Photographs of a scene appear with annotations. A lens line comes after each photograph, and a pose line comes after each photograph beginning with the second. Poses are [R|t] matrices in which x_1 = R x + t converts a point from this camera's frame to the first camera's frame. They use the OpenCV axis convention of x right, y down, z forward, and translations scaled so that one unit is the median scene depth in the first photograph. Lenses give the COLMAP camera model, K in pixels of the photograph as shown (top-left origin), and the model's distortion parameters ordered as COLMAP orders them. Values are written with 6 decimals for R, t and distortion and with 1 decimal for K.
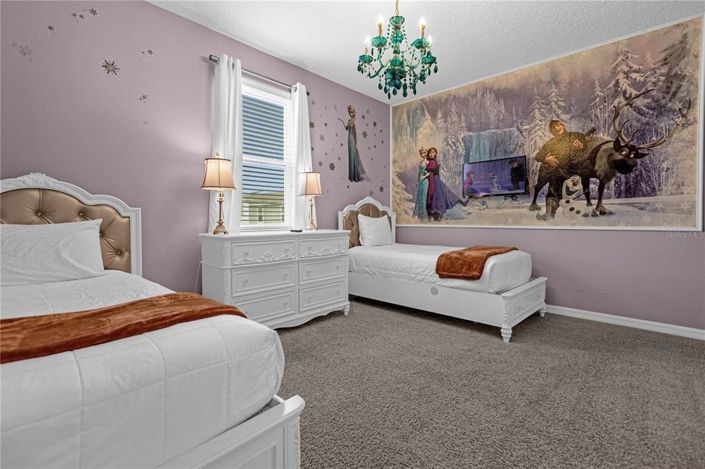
lens RADIAL K [[320.7, 0, 361.1], [0, 320.7, 230.5], [0, 0, 1]] dist [0.003179, 0.000253]
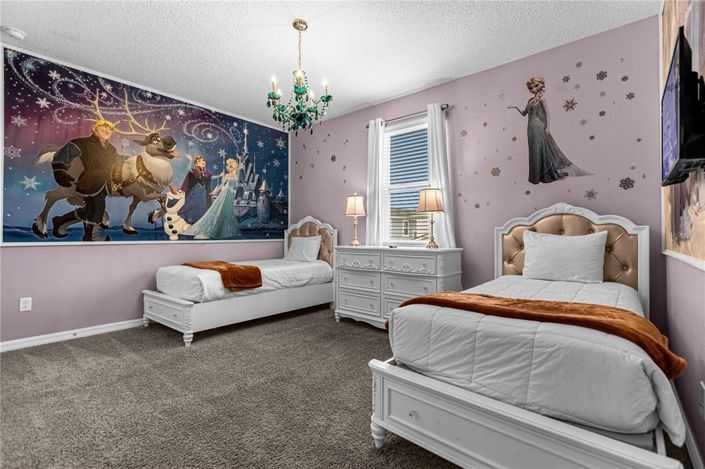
lens RADIAL K [[320.7, 0, 361.1], [0, 320.7, 230.5], [0, 0, 1]] dist [0.003179, 0.000253]
pose [[0.048327, -0.000104, -0.998832, 0.676244], [-0.038660, 0.999250, -0.001975, -0.036352], [0.998083, 0.038710, 0.048287, 0.612153]]
